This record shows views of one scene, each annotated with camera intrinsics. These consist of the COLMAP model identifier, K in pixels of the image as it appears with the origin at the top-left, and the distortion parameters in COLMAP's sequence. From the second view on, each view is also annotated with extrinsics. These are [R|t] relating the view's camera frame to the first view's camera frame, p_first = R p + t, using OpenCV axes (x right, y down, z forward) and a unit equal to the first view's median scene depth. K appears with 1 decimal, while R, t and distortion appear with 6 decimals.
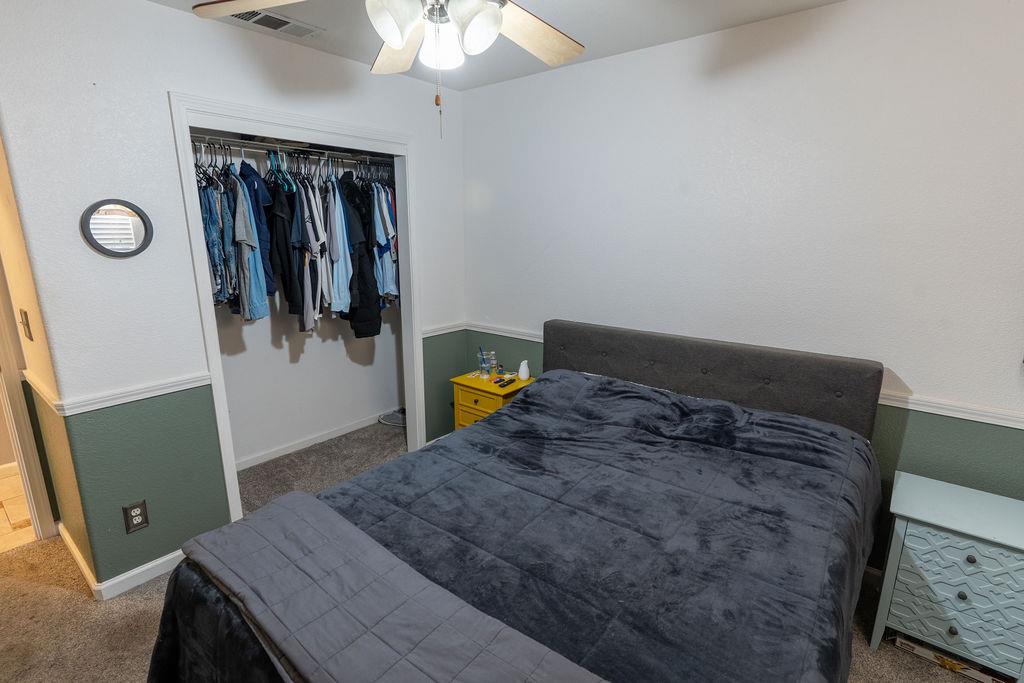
lens RADIAL K [[483.9, 0, 507.4], [0, 483.9, 340.6], [0, 0, 1]] dist [0.000896, -0.000195]
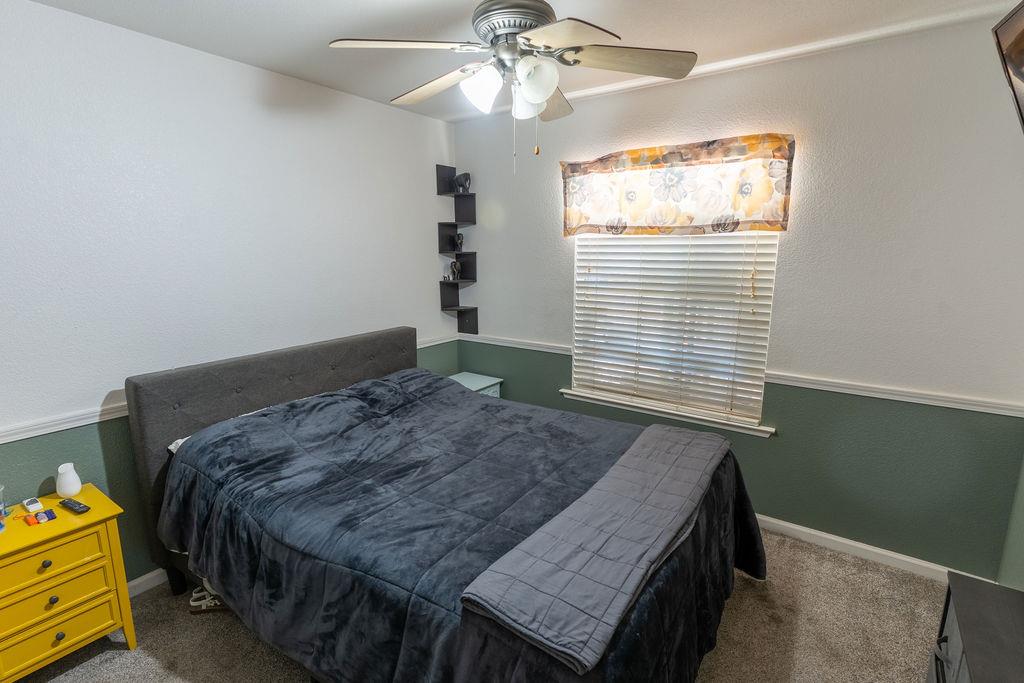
lens RADIAL K [[483.9, 0, 506.9], [0, 483.9, 340.8], [0, 0, 1]] dist [0.000896, -0.000195]
pose [[-0.048897, -0.190883, 0.980394, -0.851933], [0.232138, 0.952518, 0.197034, -0.148565], [-0.971453, 0.237221, -0.002264, 0.664113]]
